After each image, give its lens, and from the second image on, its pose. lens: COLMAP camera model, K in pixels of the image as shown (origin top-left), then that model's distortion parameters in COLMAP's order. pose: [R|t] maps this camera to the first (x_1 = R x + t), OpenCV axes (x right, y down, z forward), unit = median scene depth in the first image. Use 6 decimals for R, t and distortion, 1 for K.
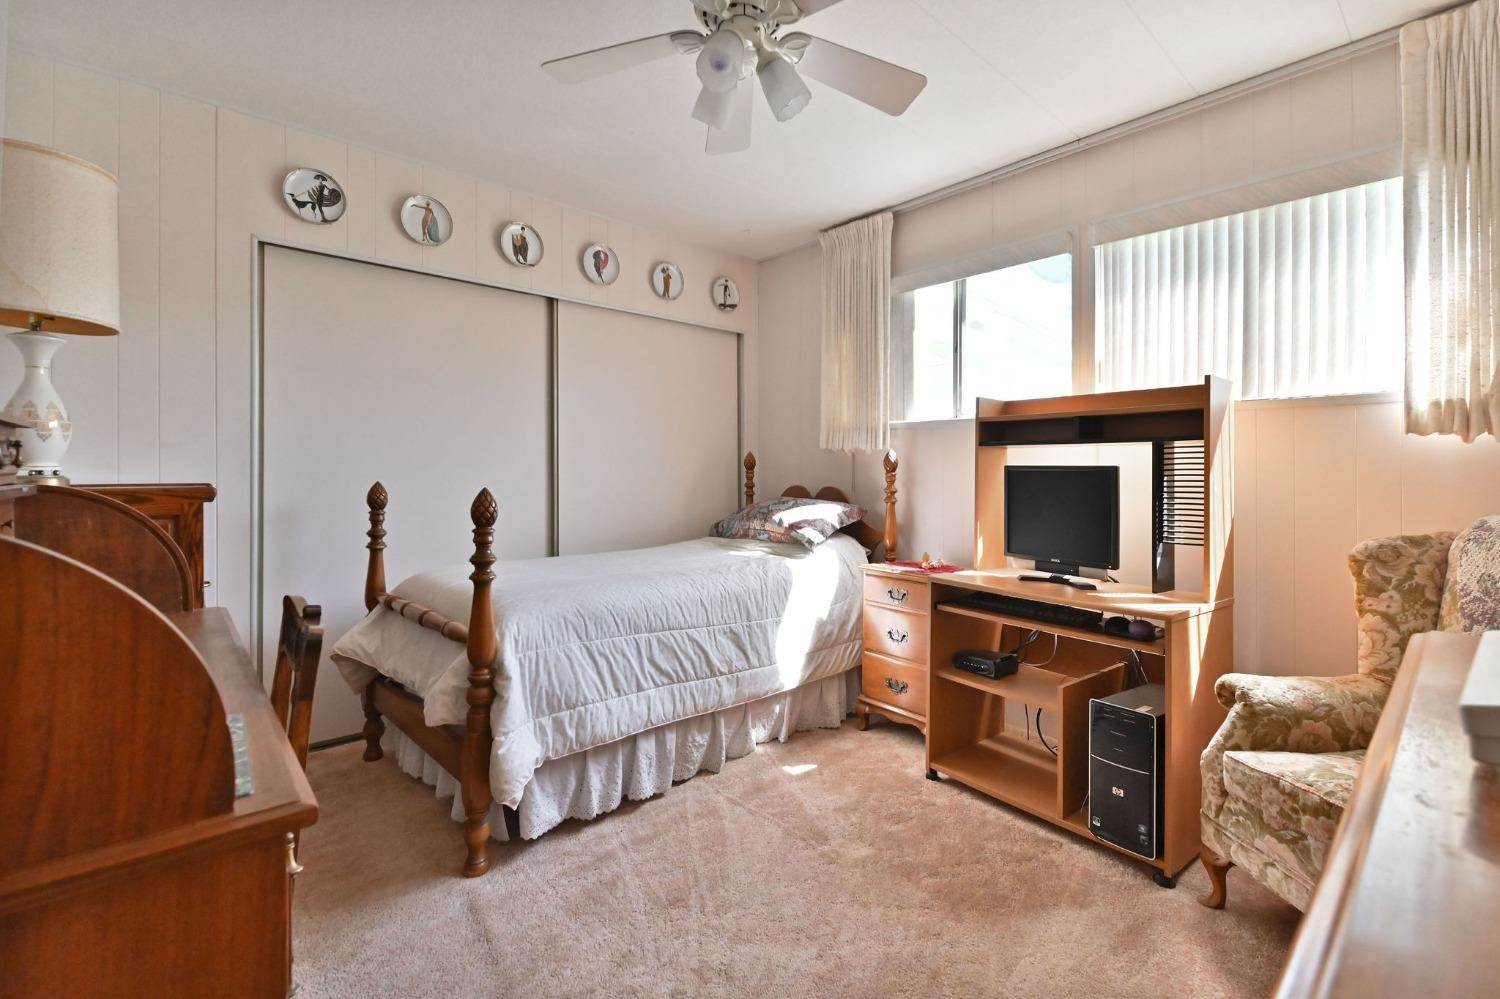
lens RADIAL K [[670.6, 0, 762.3], [0, 670.6, 473.5], [0, 0, 1]] dist [0.010399, -0.003914]
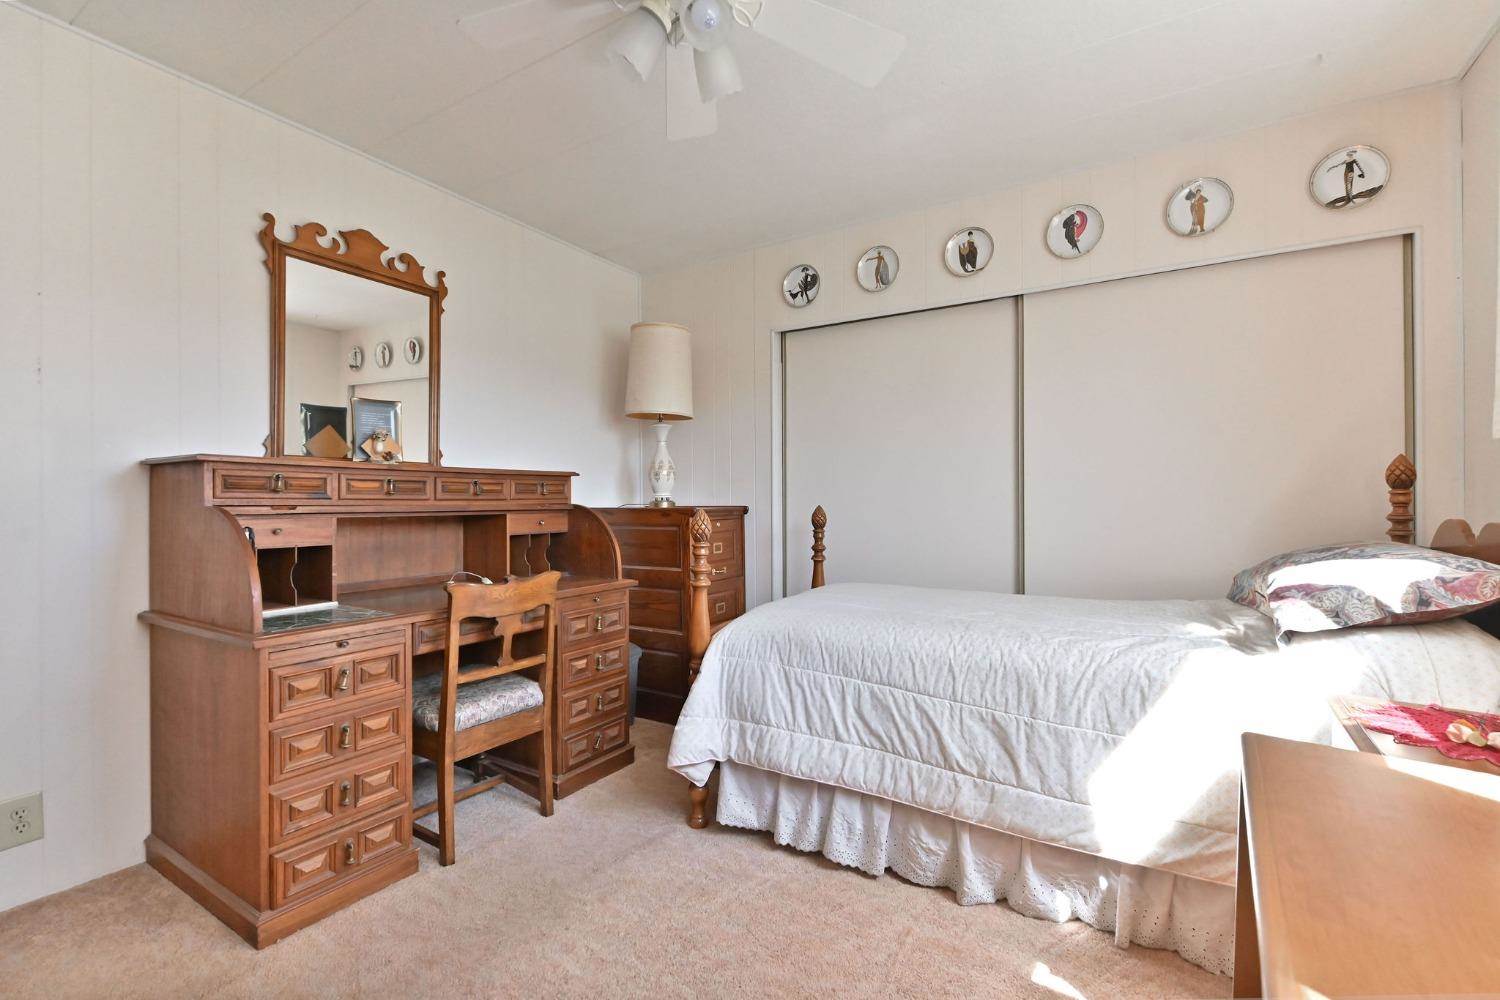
lens RADIAL K [[670.6, 0, 747.6], [0, 670.6, 502.9], [0, 0, 1]] dist [0.010399, -0.003914]
pose [[0.254525, -0.000062, -0.967066, 0.590268], [0.001830, 0.999998, 0.000417, 0.007128], [0.967064, -0.001875, 0.254525, 0.596568]]
